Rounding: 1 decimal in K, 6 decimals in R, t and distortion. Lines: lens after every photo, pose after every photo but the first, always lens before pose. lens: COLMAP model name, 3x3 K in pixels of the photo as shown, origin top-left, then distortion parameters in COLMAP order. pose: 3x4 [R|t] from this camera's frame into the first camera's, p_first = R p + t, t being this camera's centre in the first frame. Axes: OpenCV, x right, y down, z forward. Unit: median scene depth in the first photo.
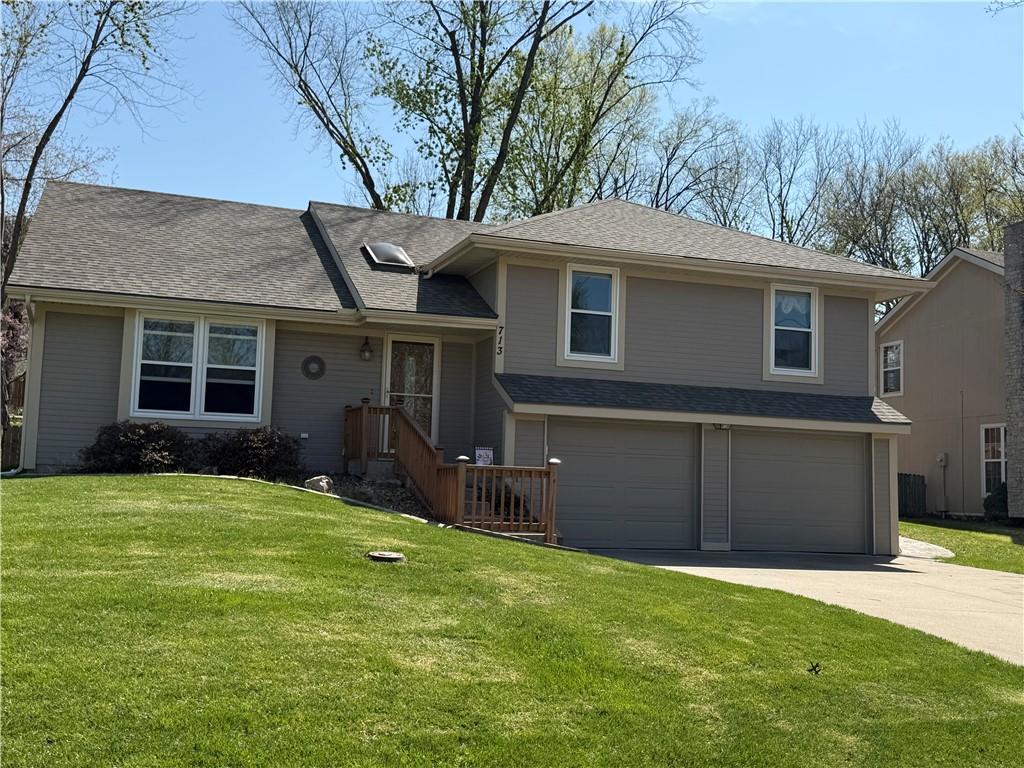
lens RADIAL K [[1134.3, 0, 512.0], [0, 1134.3, 384.0], [0, 0, 1]] dist [0.001073, 0.000336]
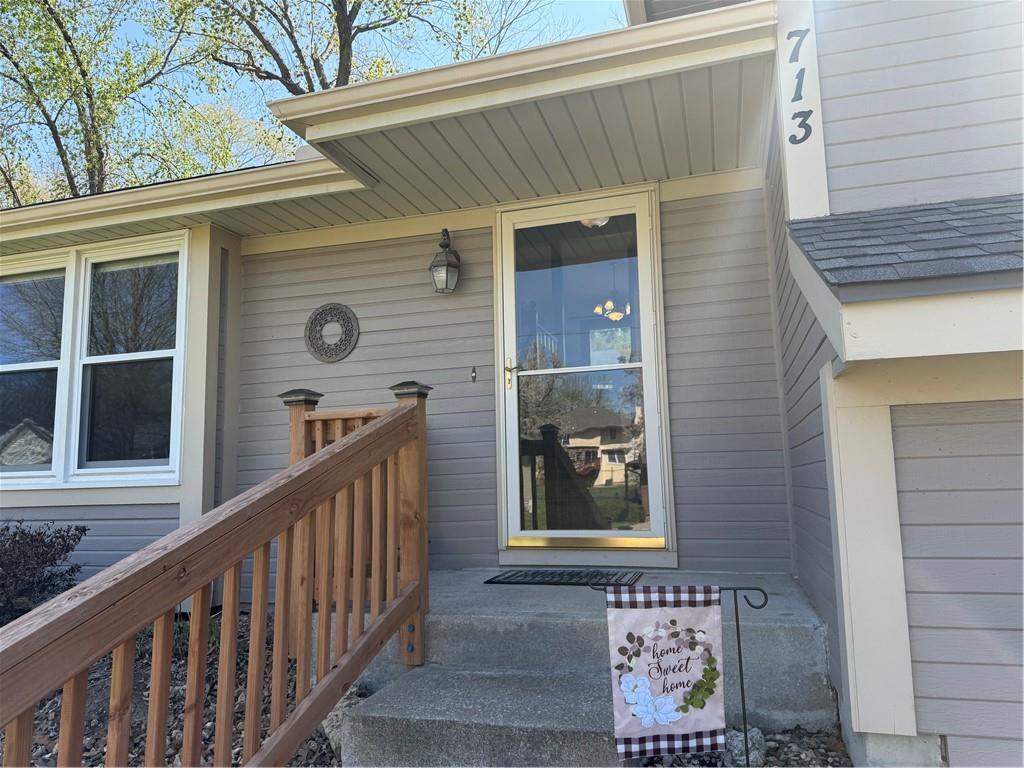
lens RADIAL K [[724.1, 0, 512.0], [0, 724.1, 384.0], [0, 0, 1]] dist [0.053752, 0.000169]
pose [[0.810101, -0.126320, -0.572521, 0.021590], [0.102741, 0.991989, -0.073495, 0.029160], [0.577218, 0.000717, 0.816590, 0.836962]]
